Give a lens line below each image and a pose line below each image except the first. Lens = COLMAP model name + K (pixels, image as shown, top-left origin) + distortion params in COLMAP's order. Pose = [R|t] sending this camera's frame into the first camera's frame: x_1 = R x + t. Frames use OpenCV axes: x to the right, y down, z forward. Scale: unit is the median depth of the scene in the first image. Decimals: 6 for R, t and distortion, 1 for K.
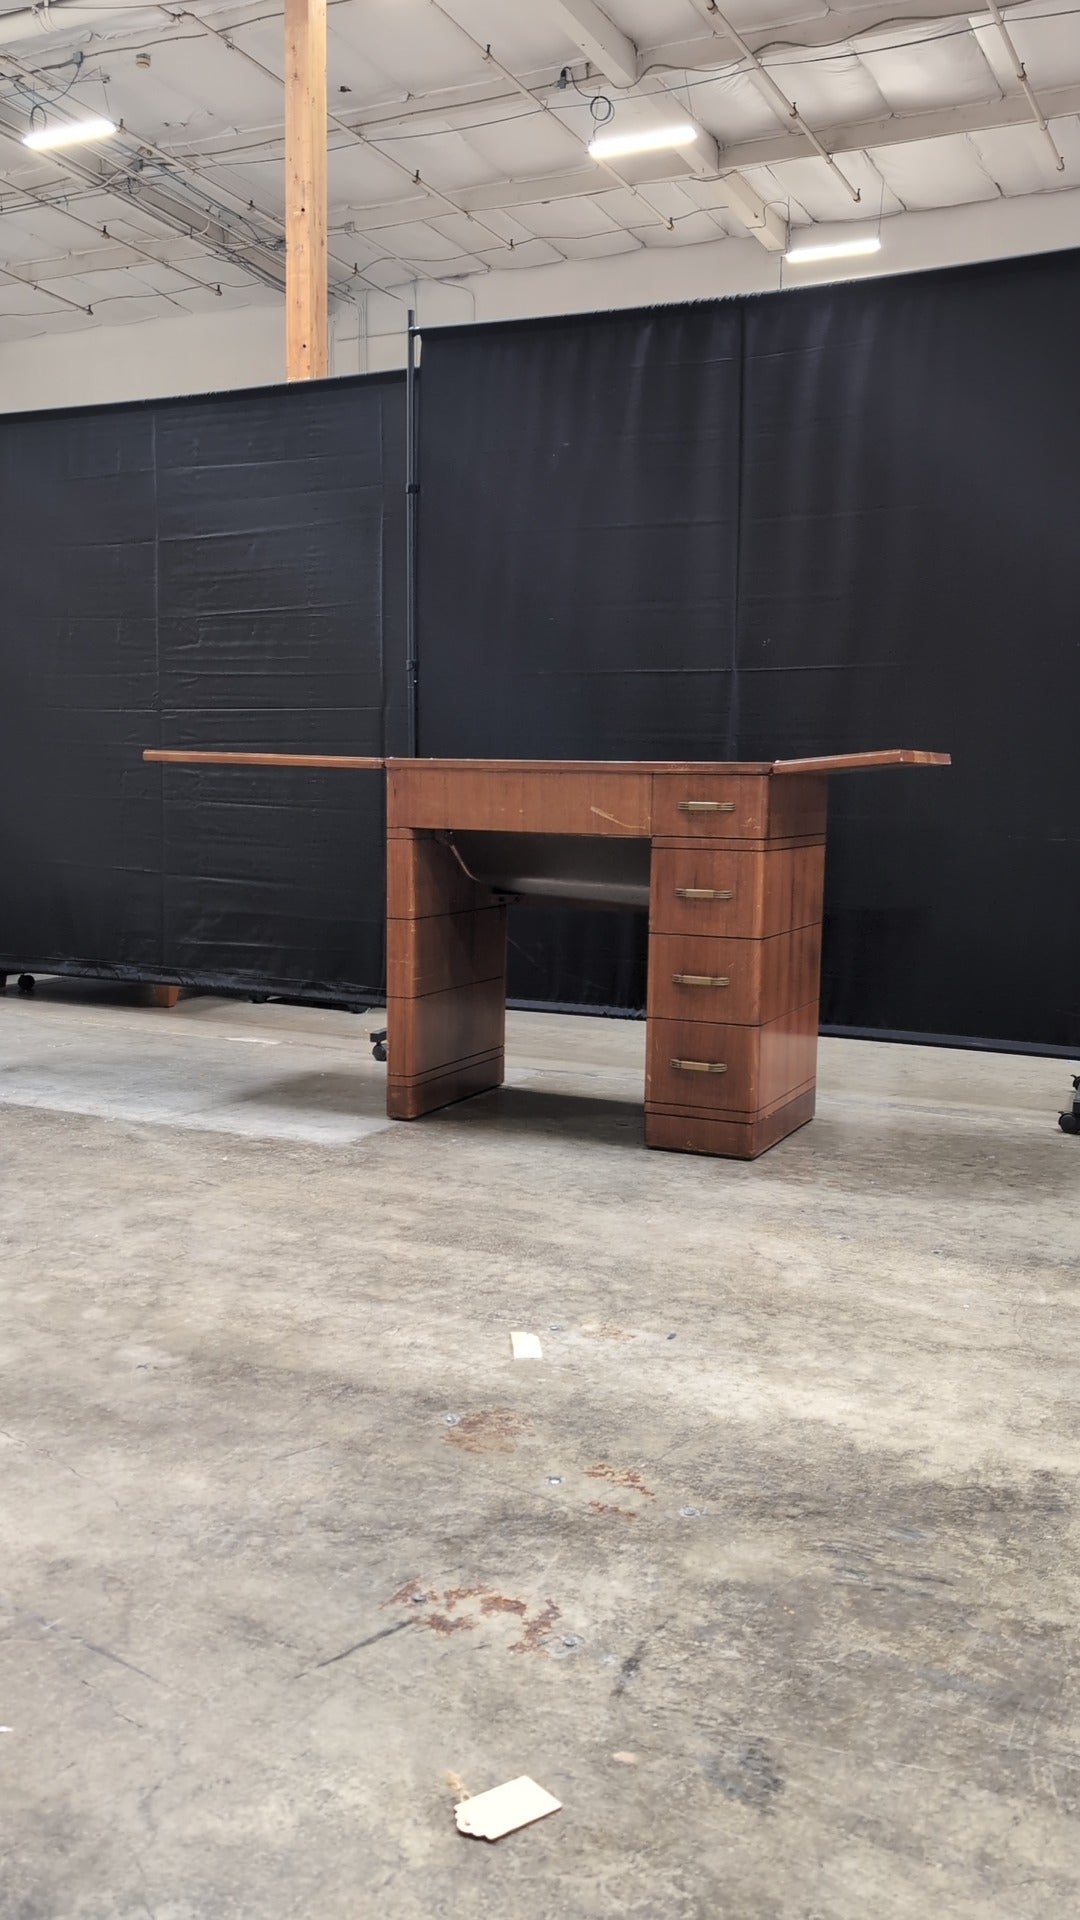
lens RADIAL K [[1653.5, 0, 541.1], [0, 1653.5, 964.3], [0, 0, 1]] dist [0.056079, -0.104711]
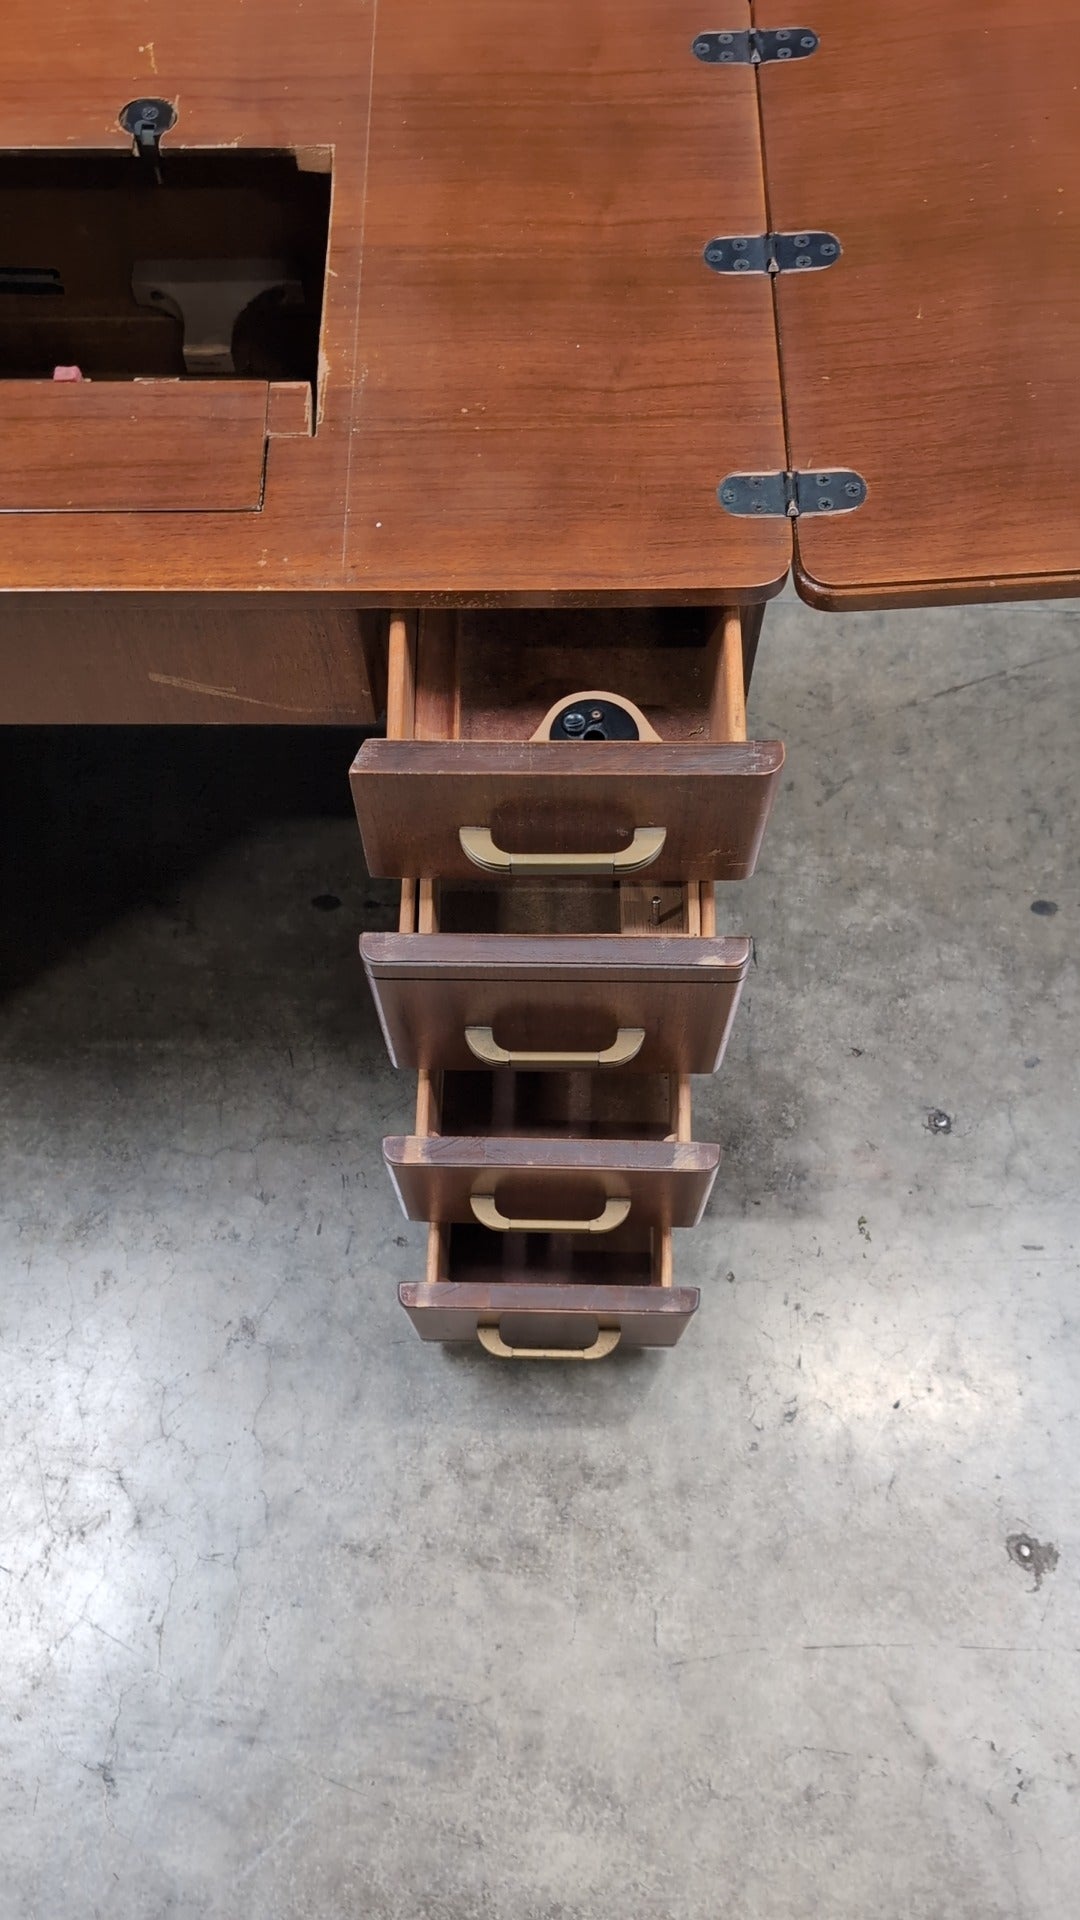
lens RADIAL K [[1655.5, 0, 540.0], [0, 1655.5, 960.0], [0, 0, 1]] dist [0.057765, -0.105108]
pose [[0.910048, -0.387068, 0.148294, 0.034080], [0.071137, 0.498301, 0.864081, -0.359215], [-0.408353, -0.775806, 0.481013, 0.875283]]
